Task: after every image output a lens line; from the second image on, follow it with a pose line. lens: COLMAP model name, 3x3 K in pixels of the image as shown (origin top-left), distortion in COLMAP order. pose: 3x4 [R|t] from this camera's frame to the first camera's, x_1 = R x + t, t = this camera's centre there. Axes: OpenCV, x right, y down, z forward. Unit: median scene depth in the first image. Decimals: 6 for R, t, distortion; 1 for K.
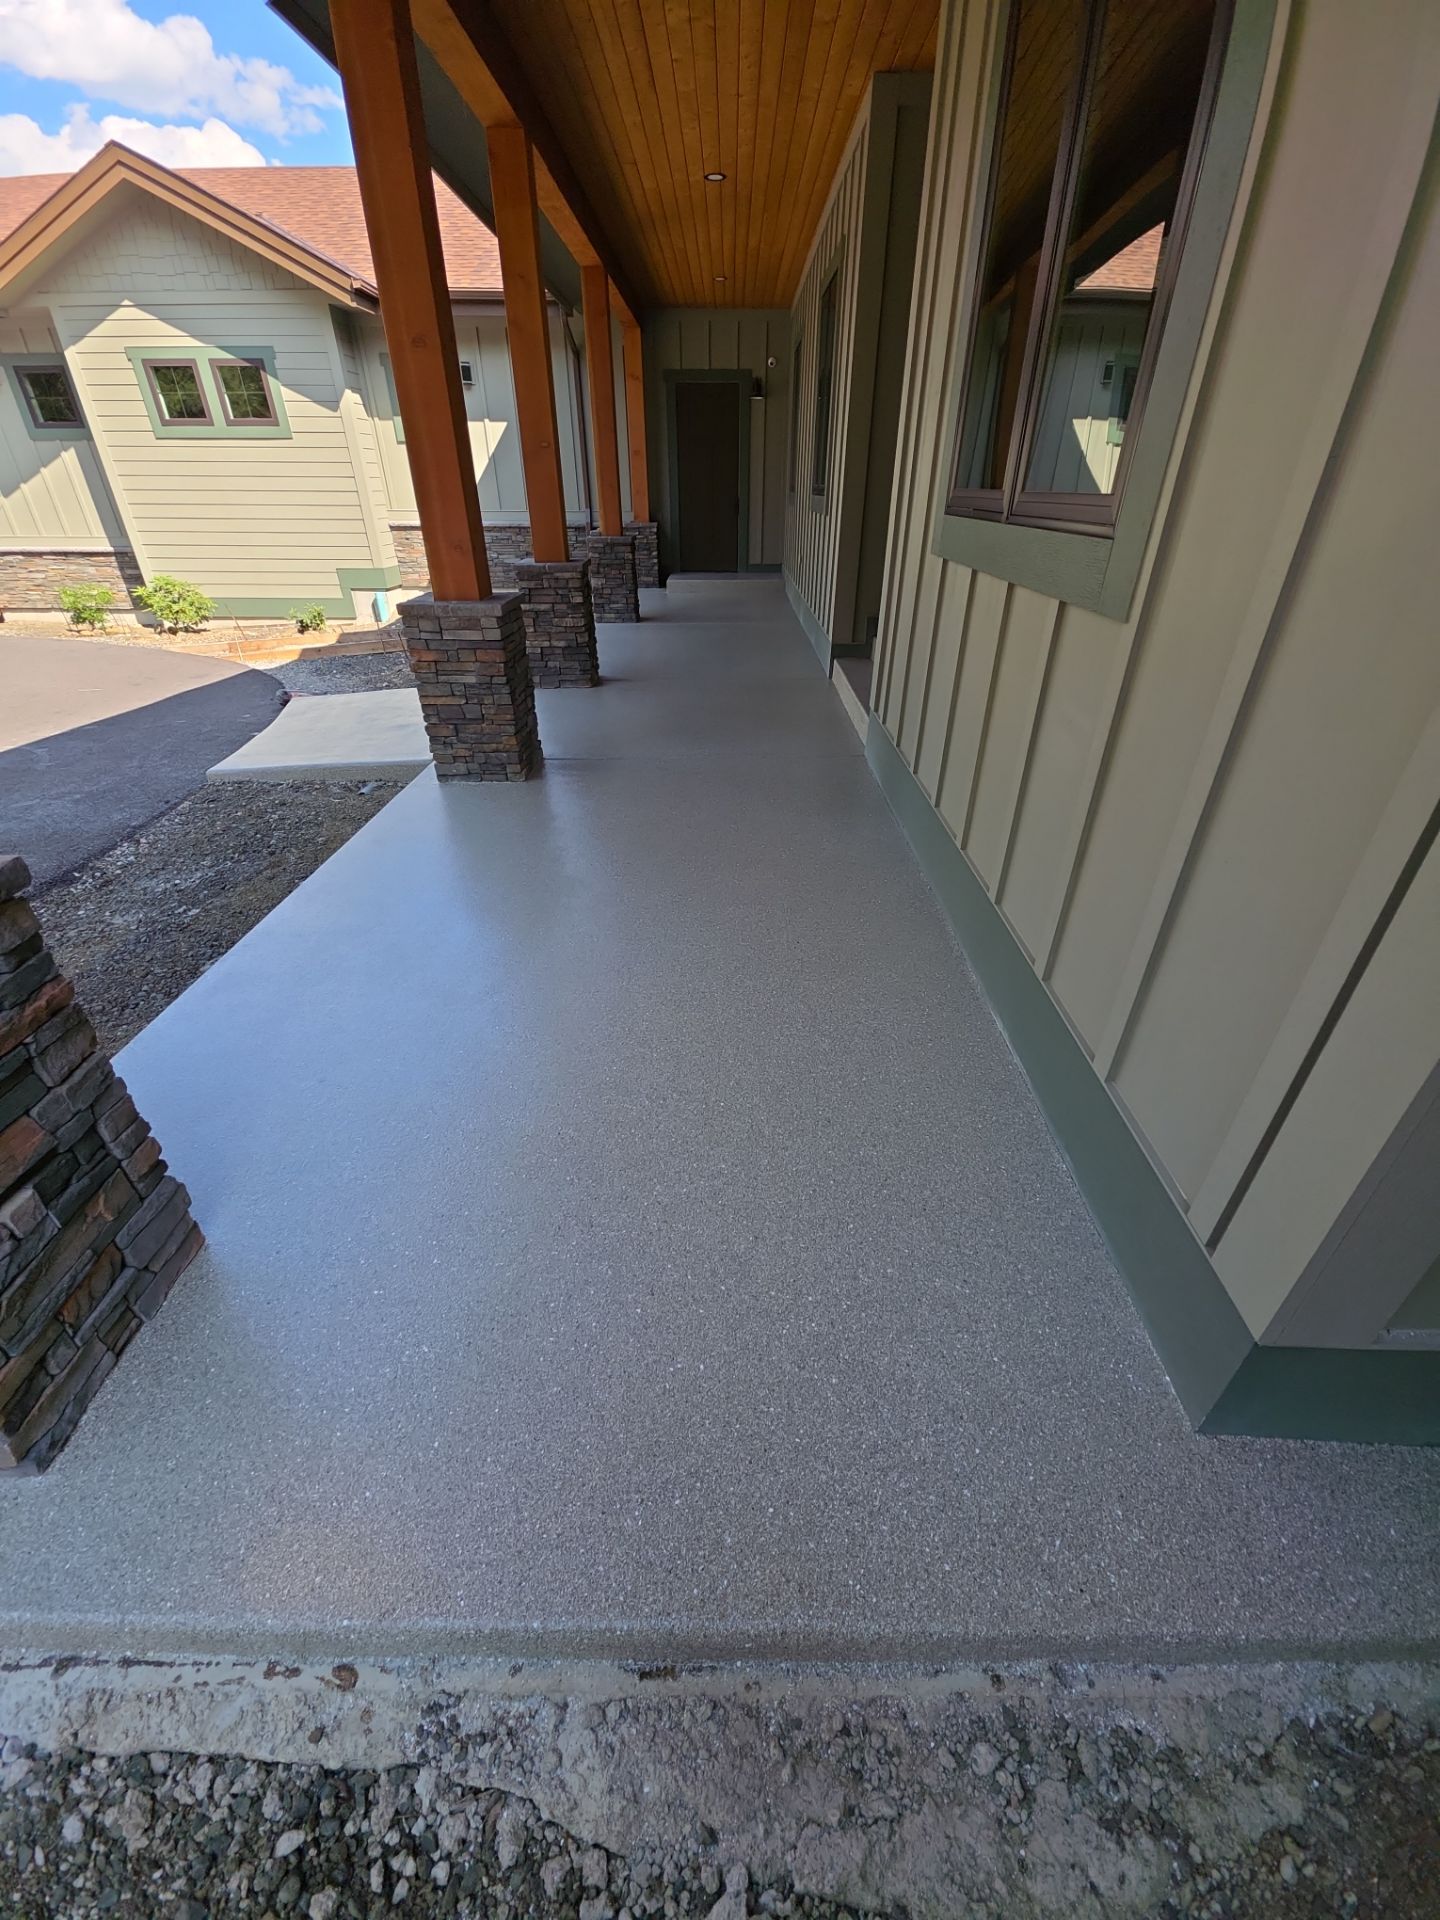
lens RADIAL K [[759.4, 0, 726.2], [0, 759.4, 956.9], [0, 0, 1]] dist [0.014659, -0.008633]
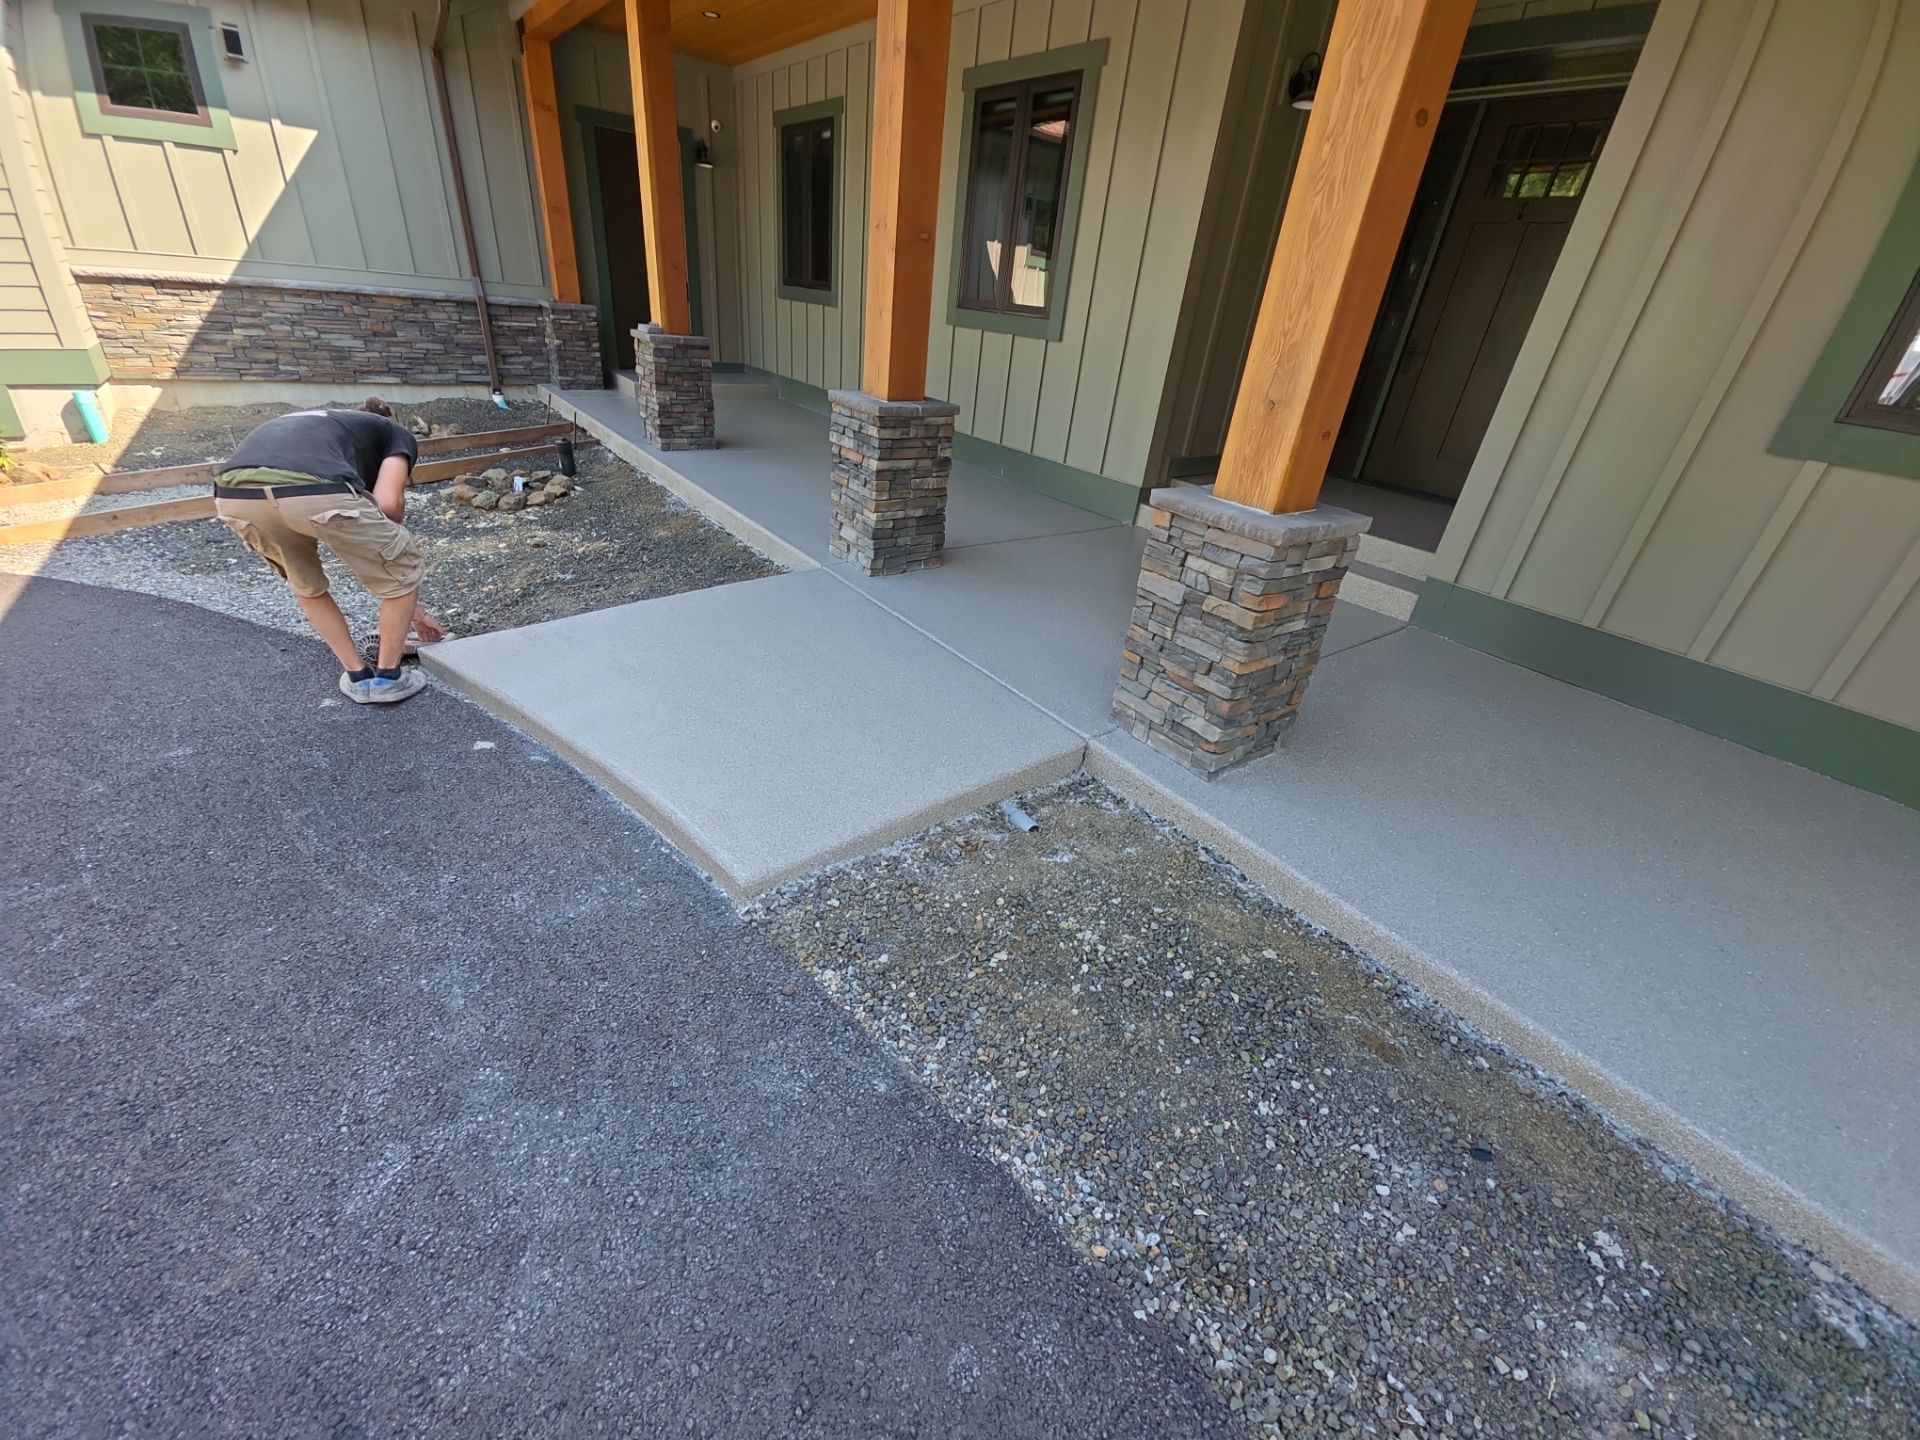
lens RADIAL K [[759.4, 0, 952.2], [0, 759.4, 716.3], [0, 0, 1]] dist [0.014659, -0.008633]
pose [[0.795883, -0.224522, 0.562281, -2.039710], [0.234683, 0.970495, 0.055342, -0.841002], [-0.558117, 0.087912, 0.825092, 1.351944]]
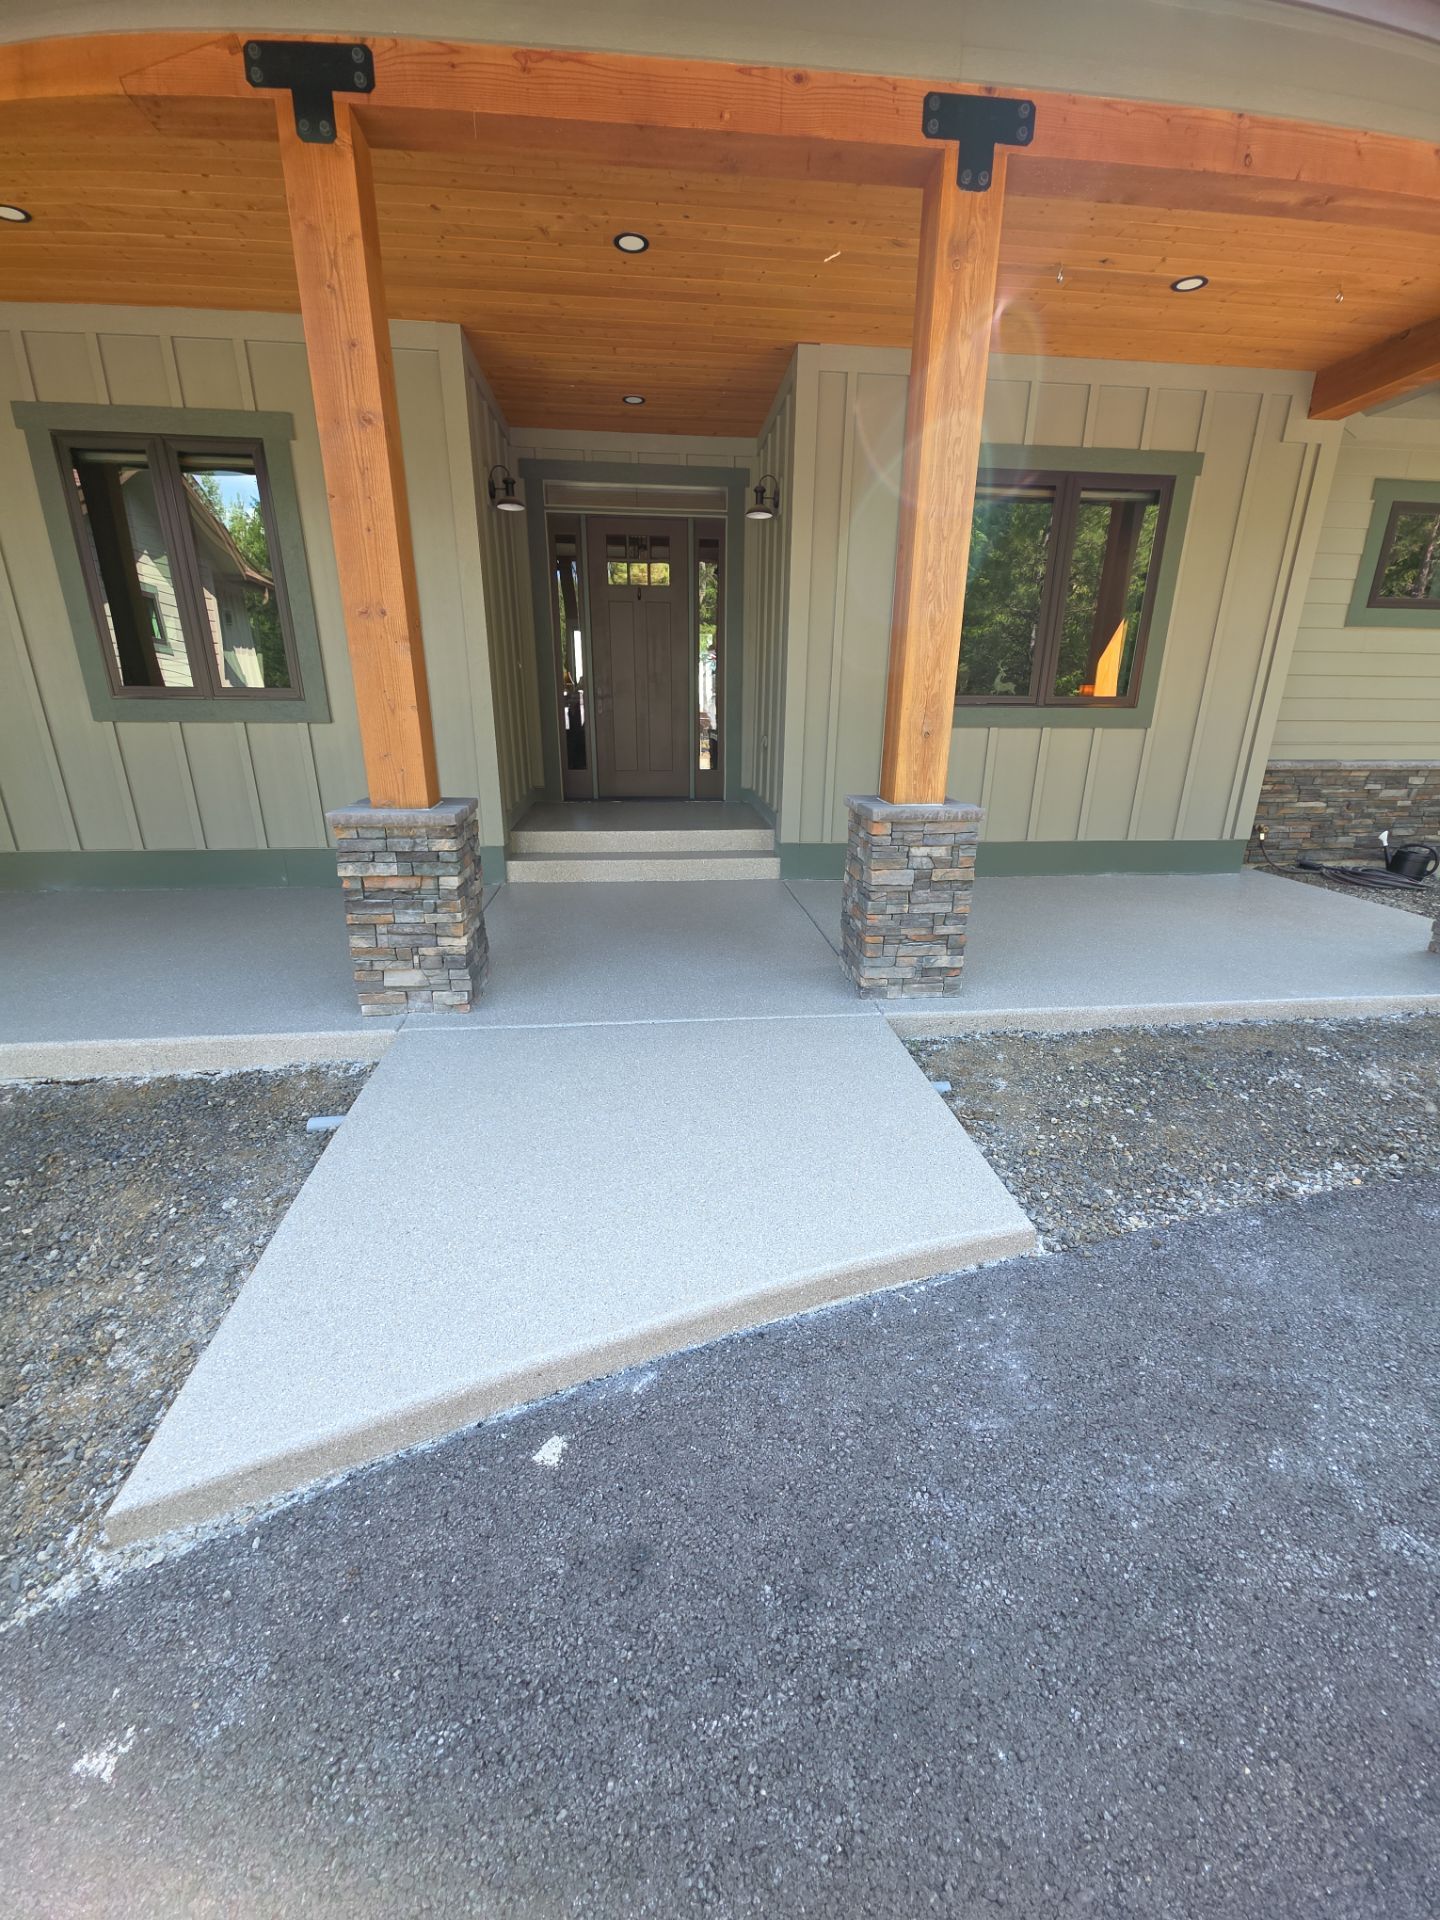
lens RADIAL K [[759.4, 0, 726.0], [0, 759.4, 955.1], [0, 0, 1]] dist [0.014659, -0.008633]
pose [[-0.110693, -0.320060, 0.940908, -2.629239], [0.517294, 0.789824, 0.329524, -1.579266], [-0.848619, 0.523202, 0.078137, 2.591967]]
